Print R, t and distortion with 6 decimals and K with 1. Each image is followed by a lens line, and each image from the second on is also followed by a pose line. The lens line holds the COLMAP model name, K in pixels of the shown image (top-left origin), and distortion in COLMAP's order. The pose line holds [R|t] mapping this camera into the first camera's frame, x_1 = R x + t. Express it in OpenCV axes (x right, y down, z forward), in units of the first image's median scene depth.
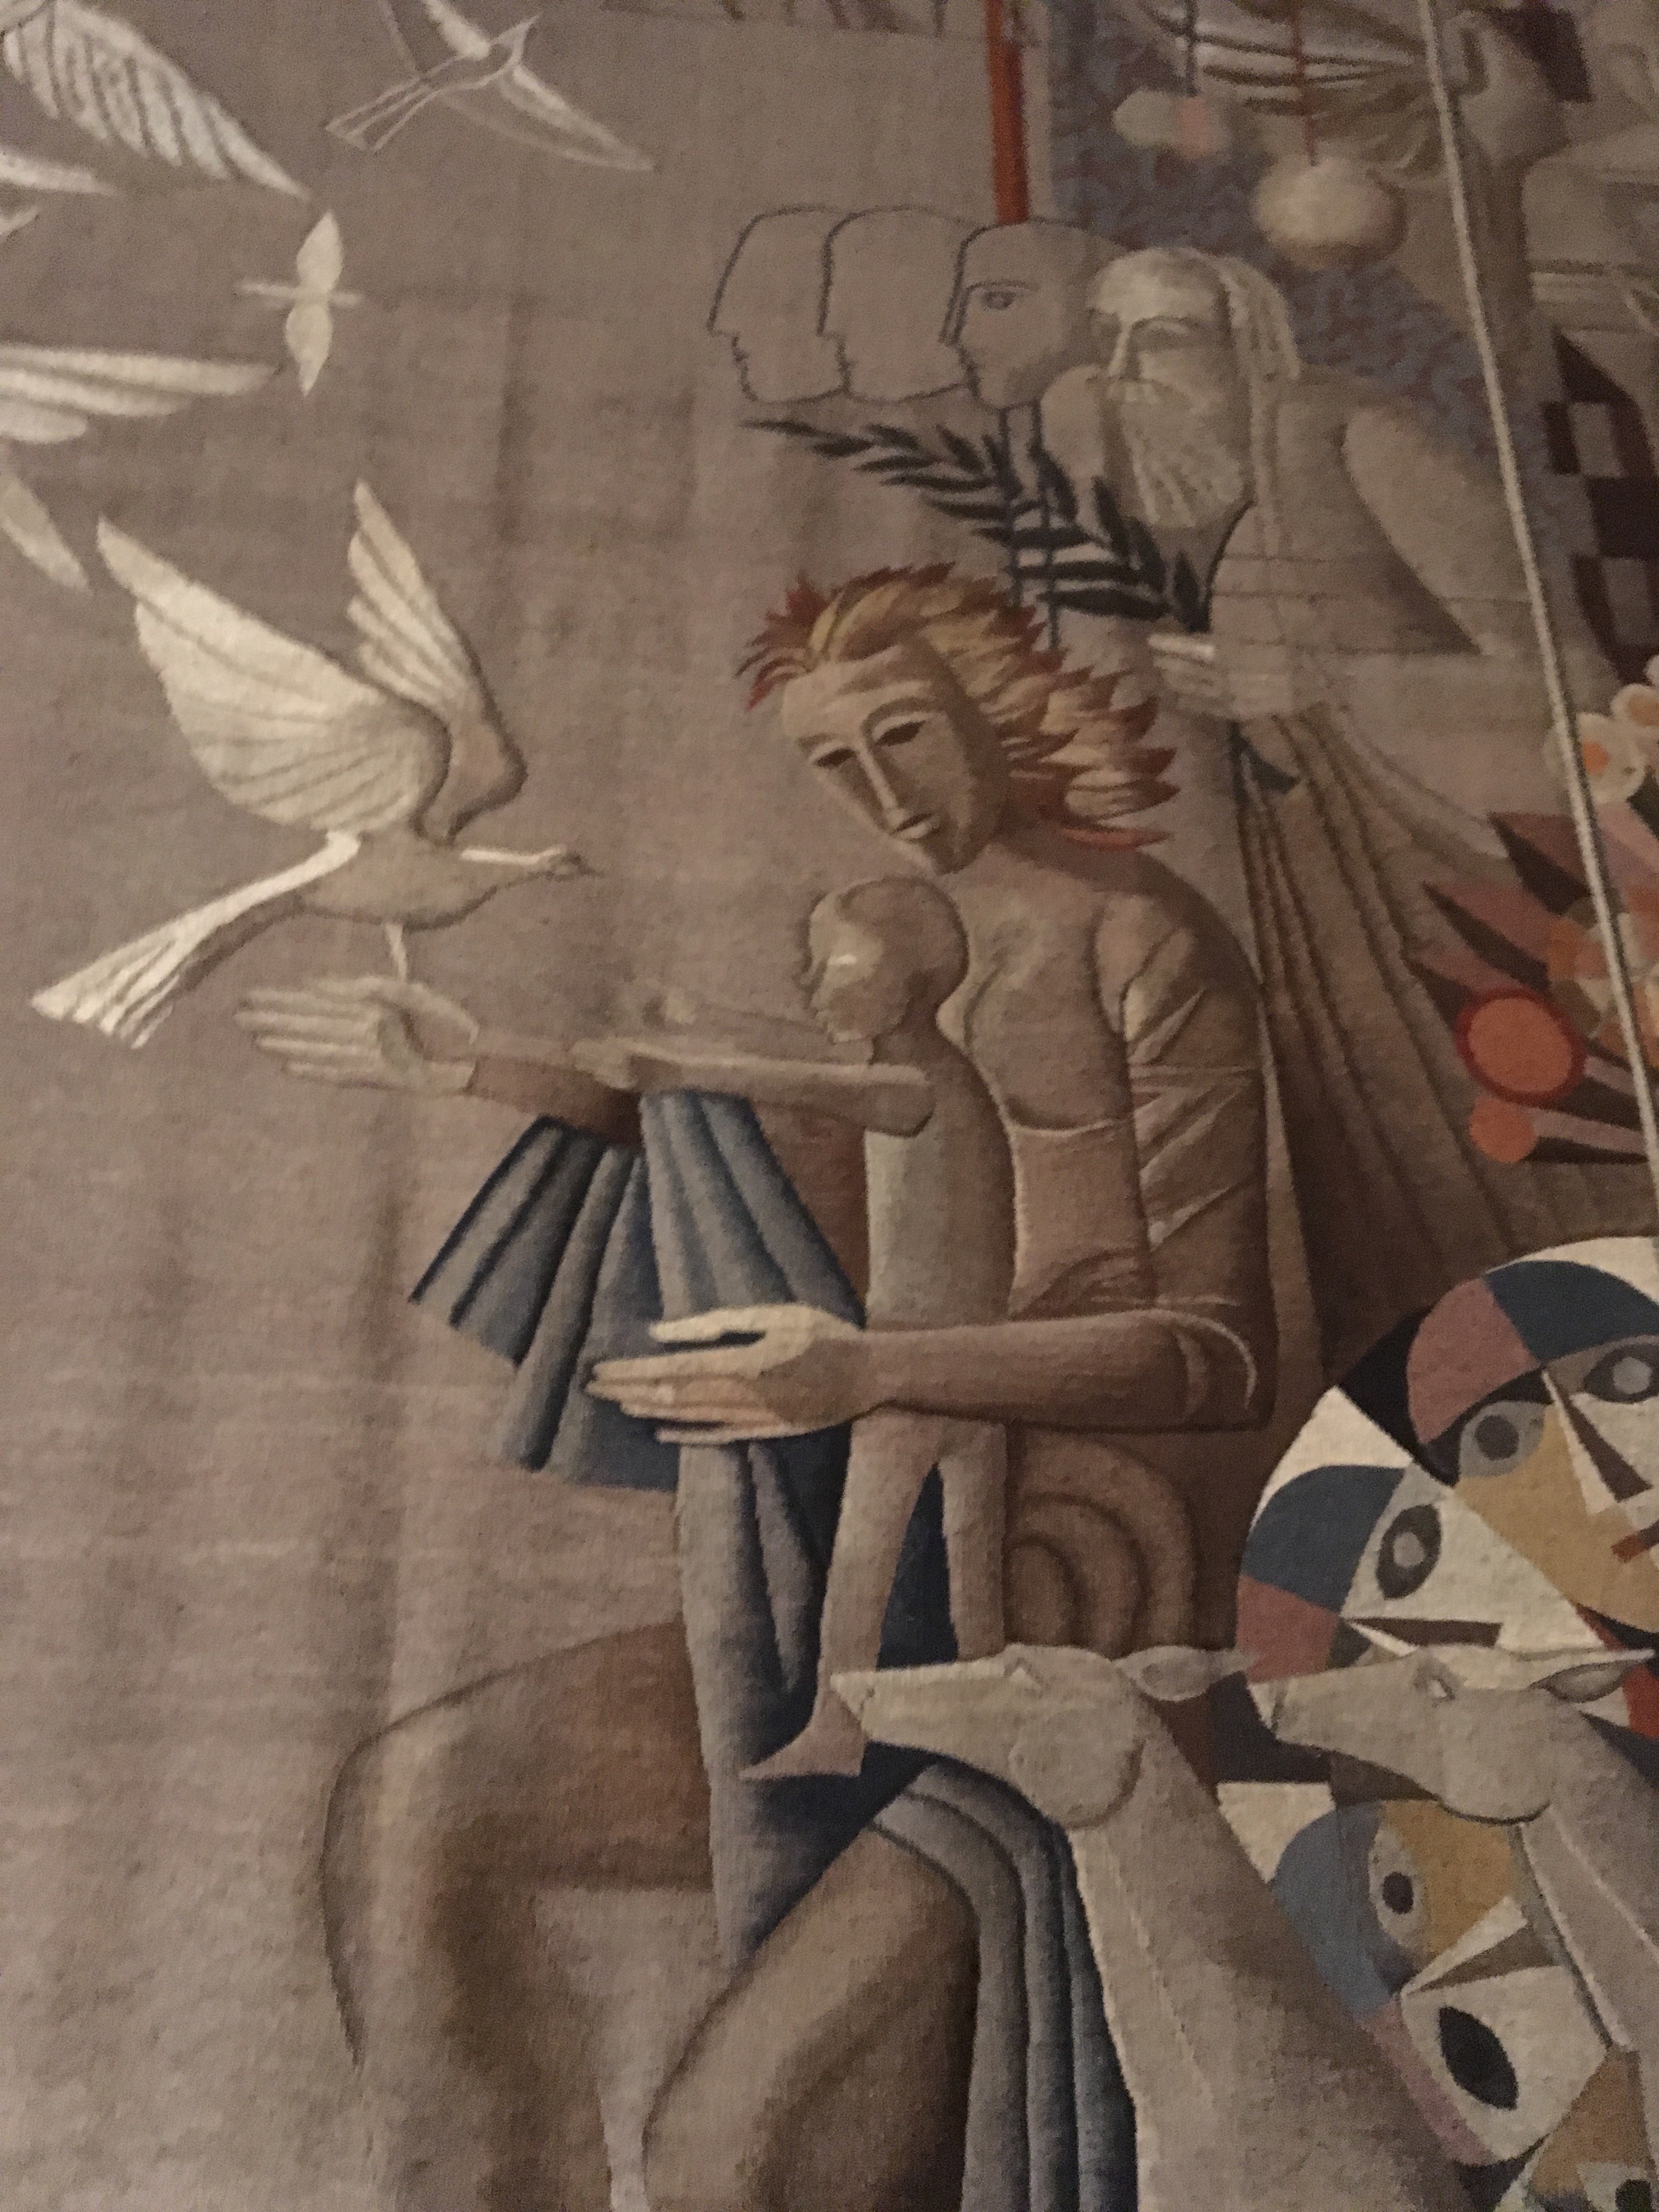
lens RADIAL K [[1862.7, 0, 817.5], [0, 1862.7, 1059.1], [0, 0, 1]] dist [0.098158, -0.145885]
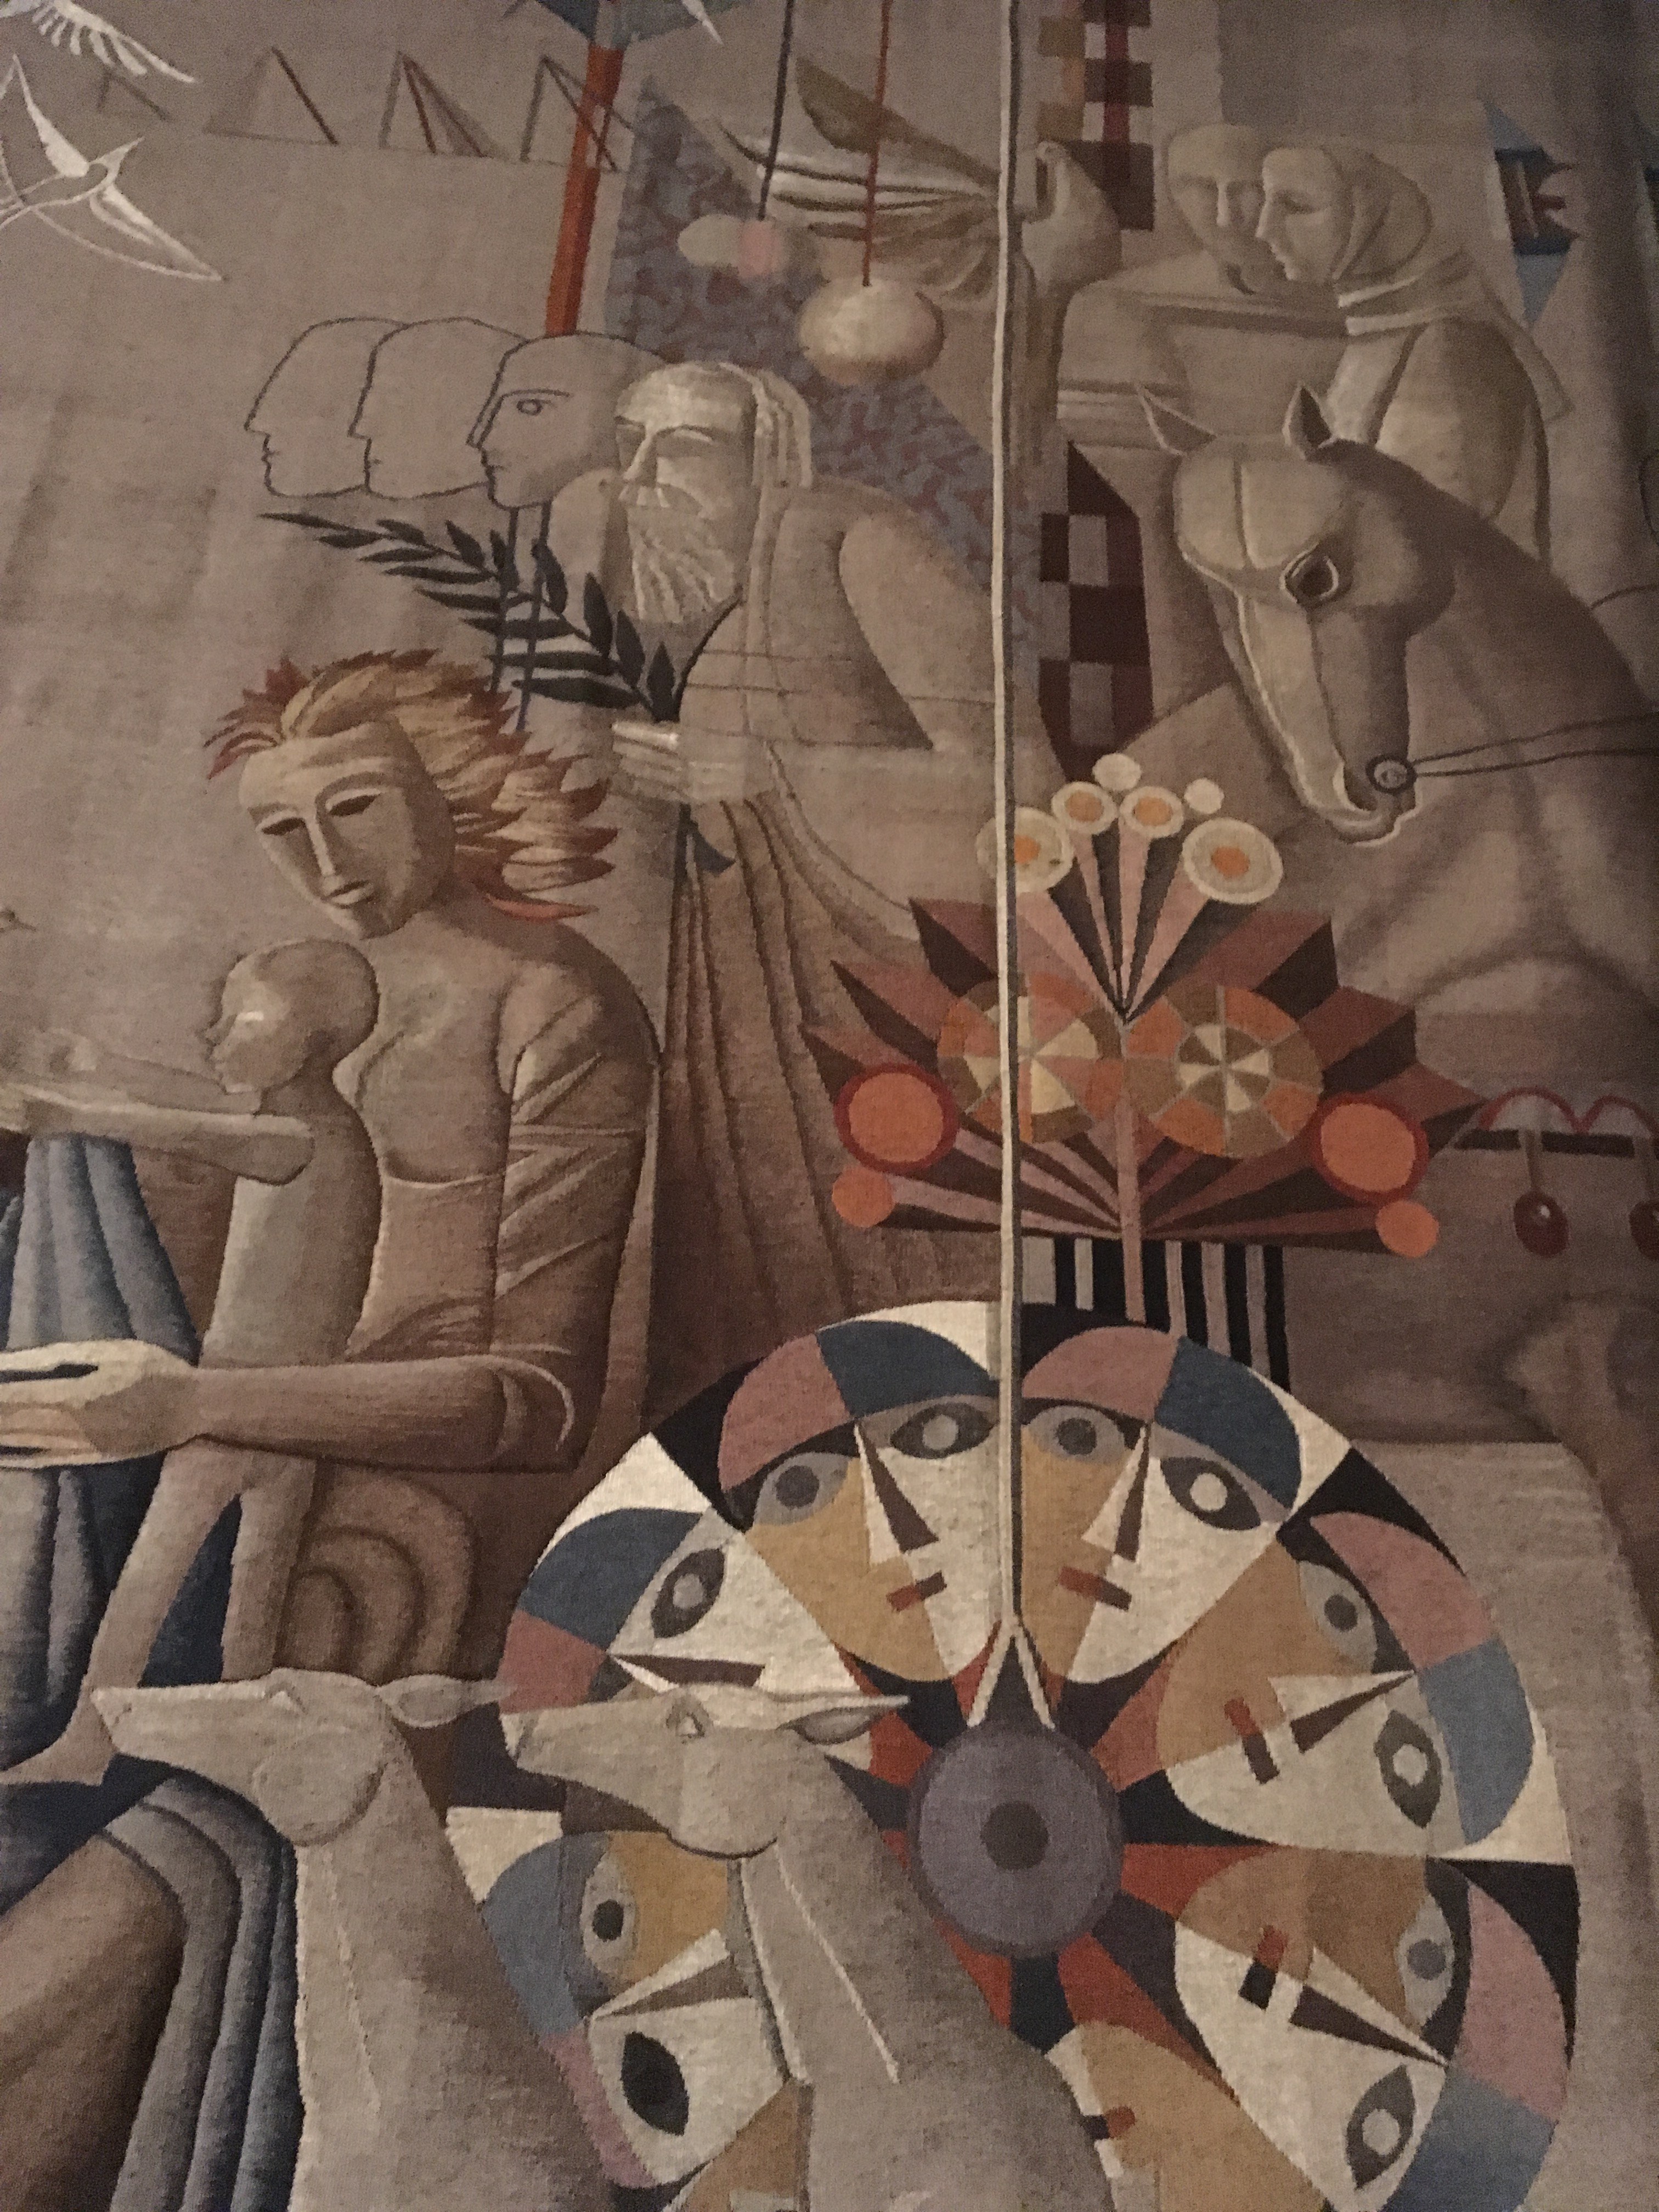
lens RADIAL K [[1862.7, 0, 817.5], [0, 1862.7, 1059.1], [0, 0, 1]] dist [0.098158, -0.145885]
pose [[0.998617, 0.029683, -0.043392, 0.387215], [-0.031474, 0.998655, -0.041205, 0.004696], [0.042111, 0.042513, 0.998208, -0.047897]]
